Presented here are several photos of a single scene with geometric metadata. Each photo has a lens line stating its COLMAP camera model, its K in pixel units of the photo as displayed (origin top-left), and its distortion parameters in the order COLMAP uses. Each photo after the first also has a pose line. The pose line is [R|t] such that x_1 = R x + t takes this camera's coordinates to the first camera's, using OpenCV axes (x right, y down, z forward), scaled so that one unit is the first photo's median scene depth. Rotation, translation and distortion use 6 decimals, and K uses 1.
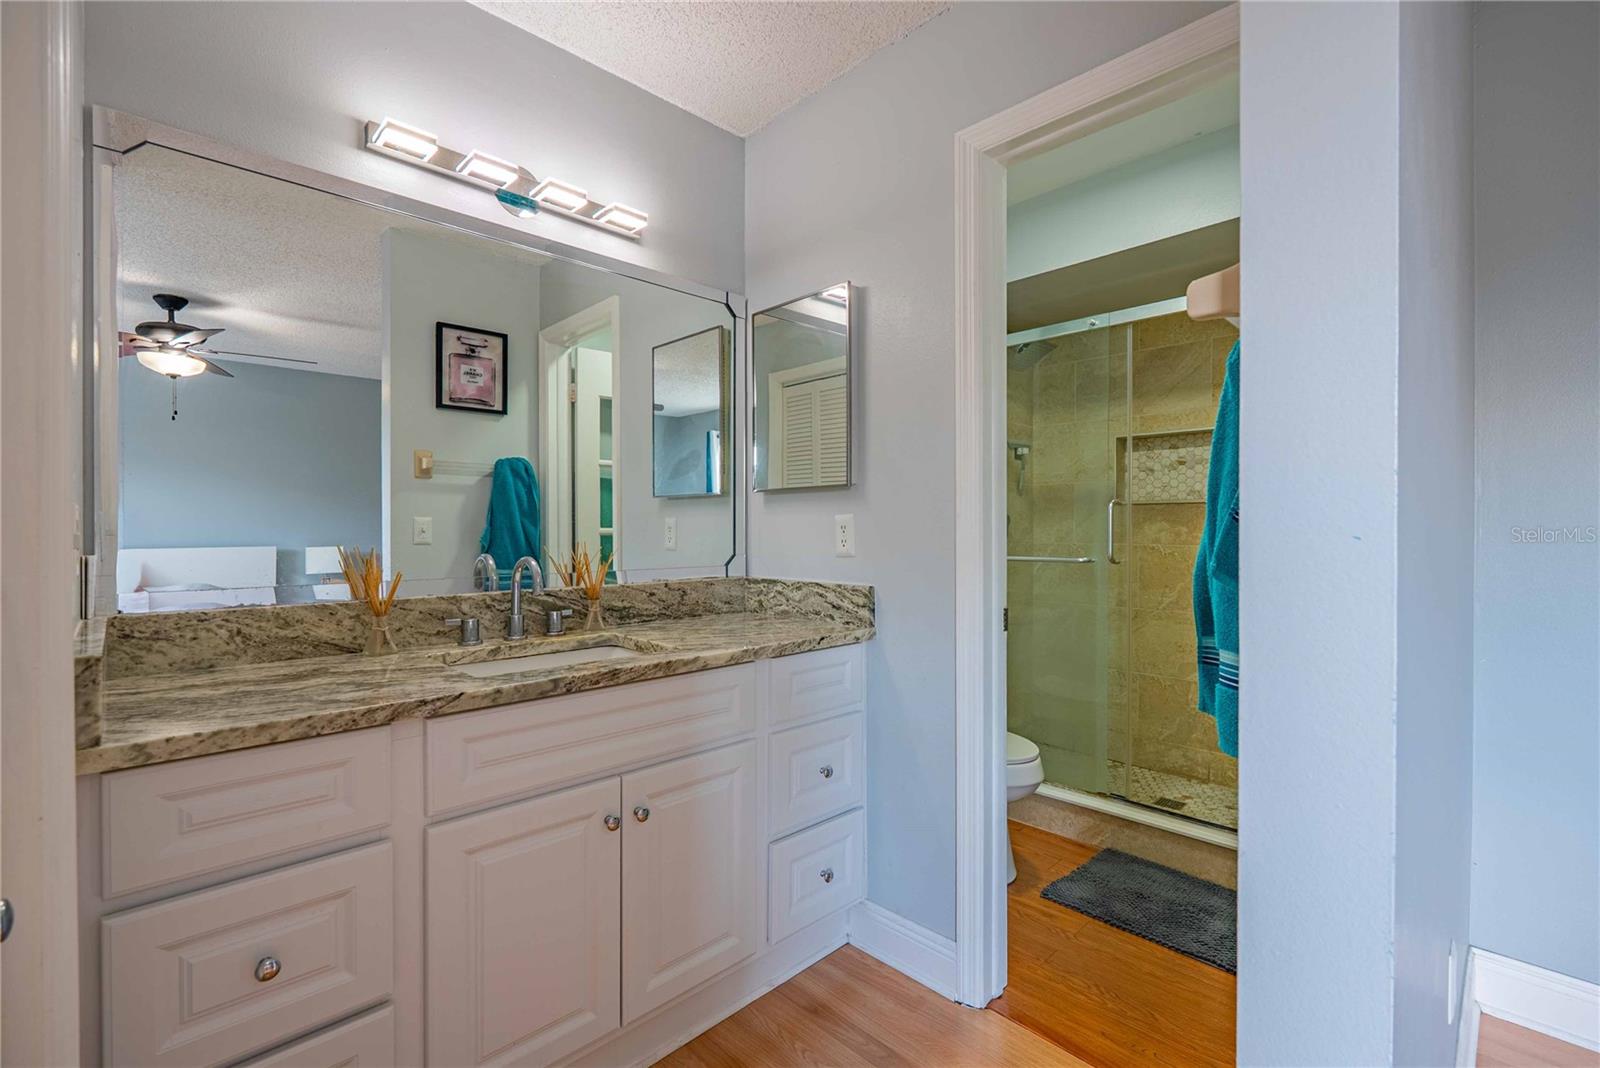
lens RADIAL K [[703.6, 0, 801.2], [0, 703.6, 533.4], [0, 0, 1]] dist [-0.003396, 0.002154]
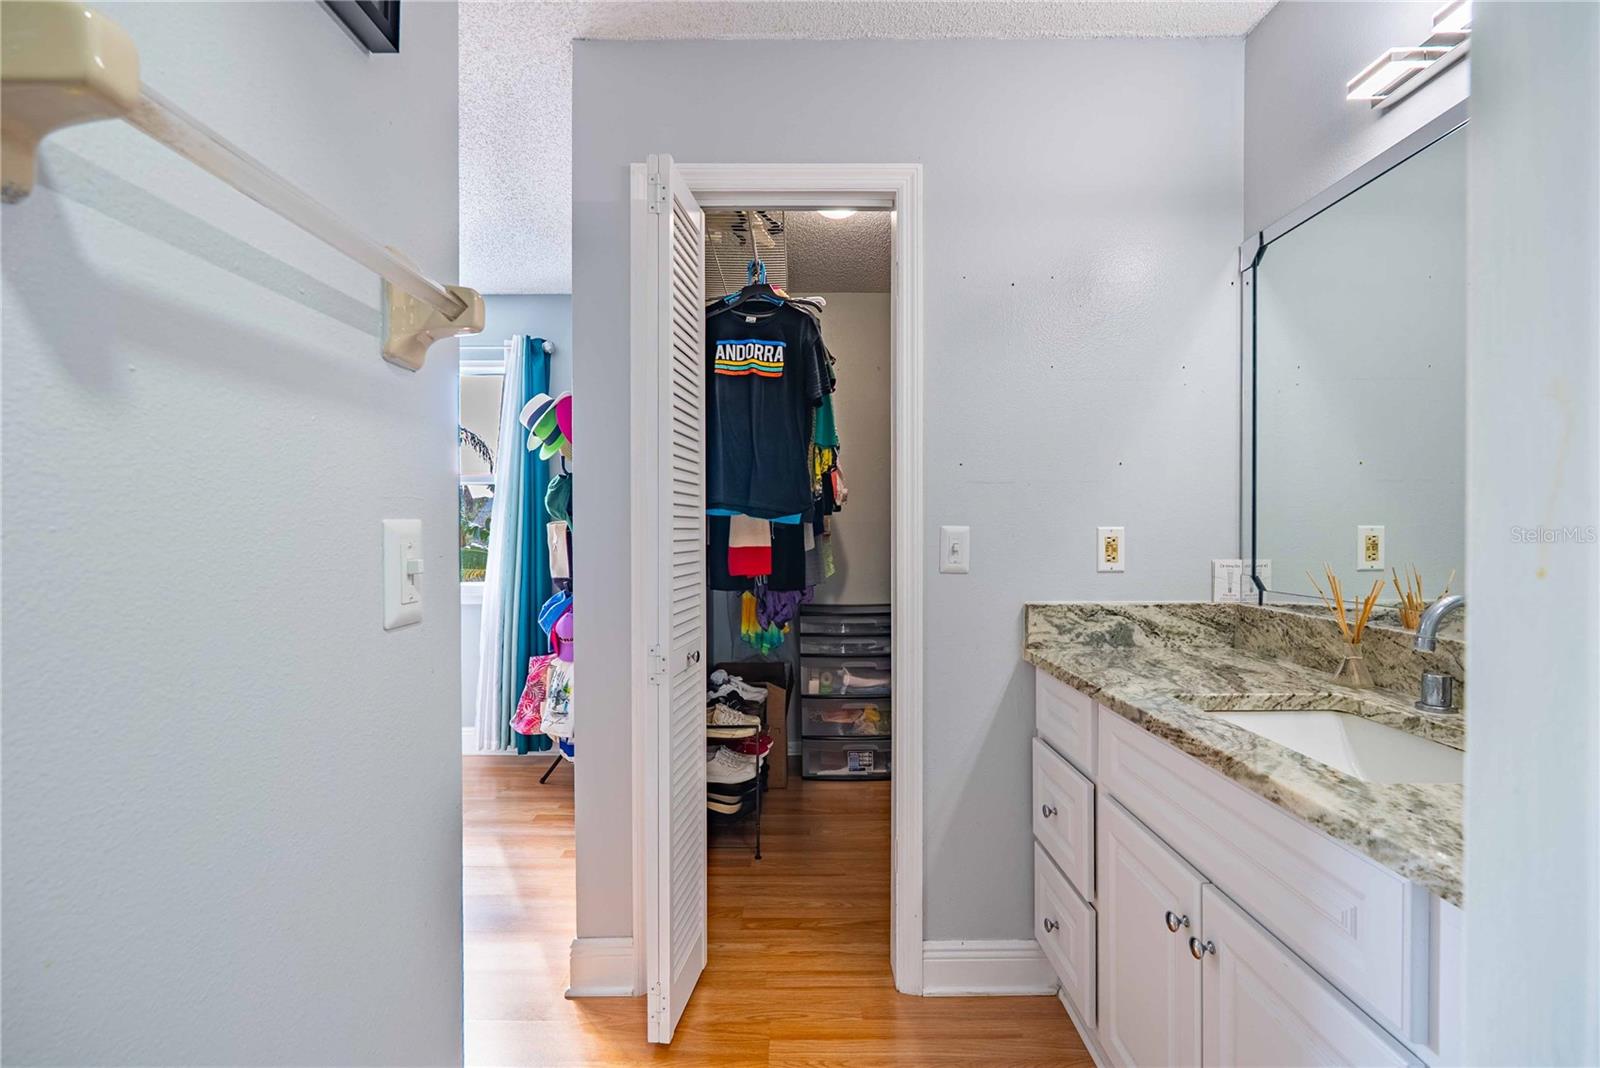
lens RADIAL K [[703.6, 0, 788.2], [0, 703.6, 535.7], [0, 0, 1]] dist [-0.003396, 0.002154]
pose [[-0.710875, 0.005791, -0.703295, 0.411050], [-0.002938, 0.999933, 0.011204, -0.019722], [0.703313, 0.010031, -0.710810, 0.872406]]
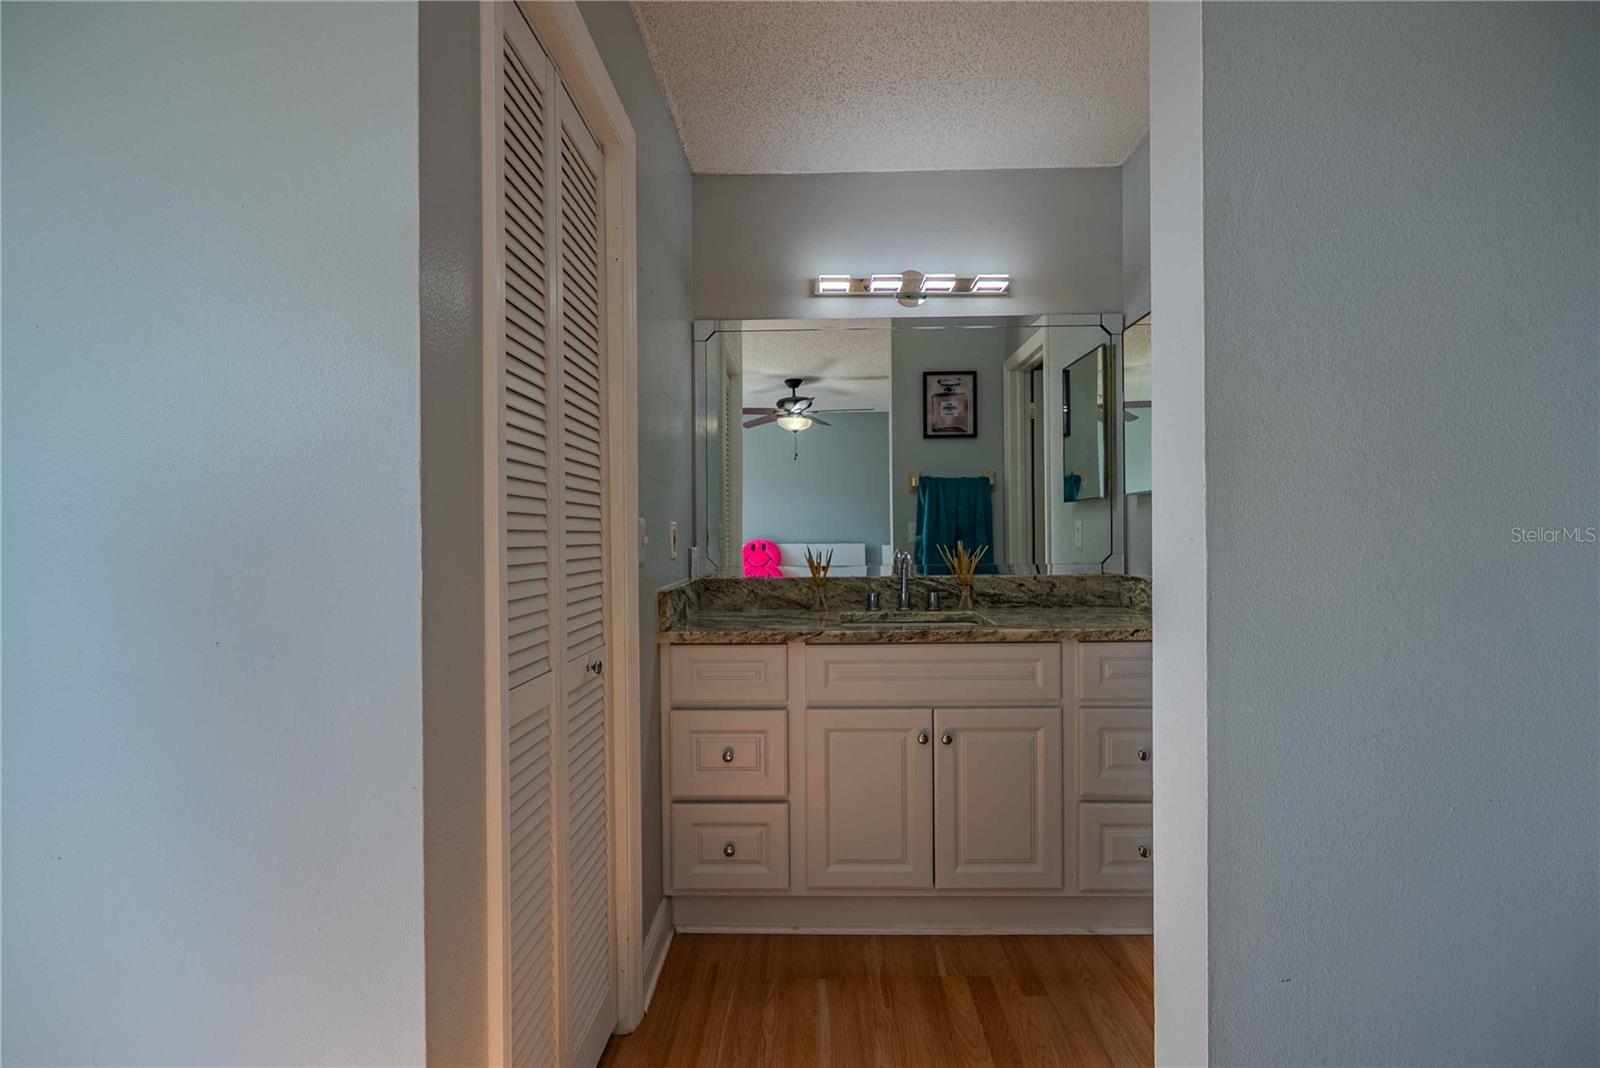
lens RADIAL K [[703.6, 0, 809.6], [0, 703.6, 536.4], [0, 0, 1]] dist [-0.003396, 0.002154]
pose [[0.708426, -0.000326, -0.705785, 0.400543], [0.004390, 0.999983, 0.003945, -0.003724], [0.705771, -0.005893, 0.708415, -0.118022]]
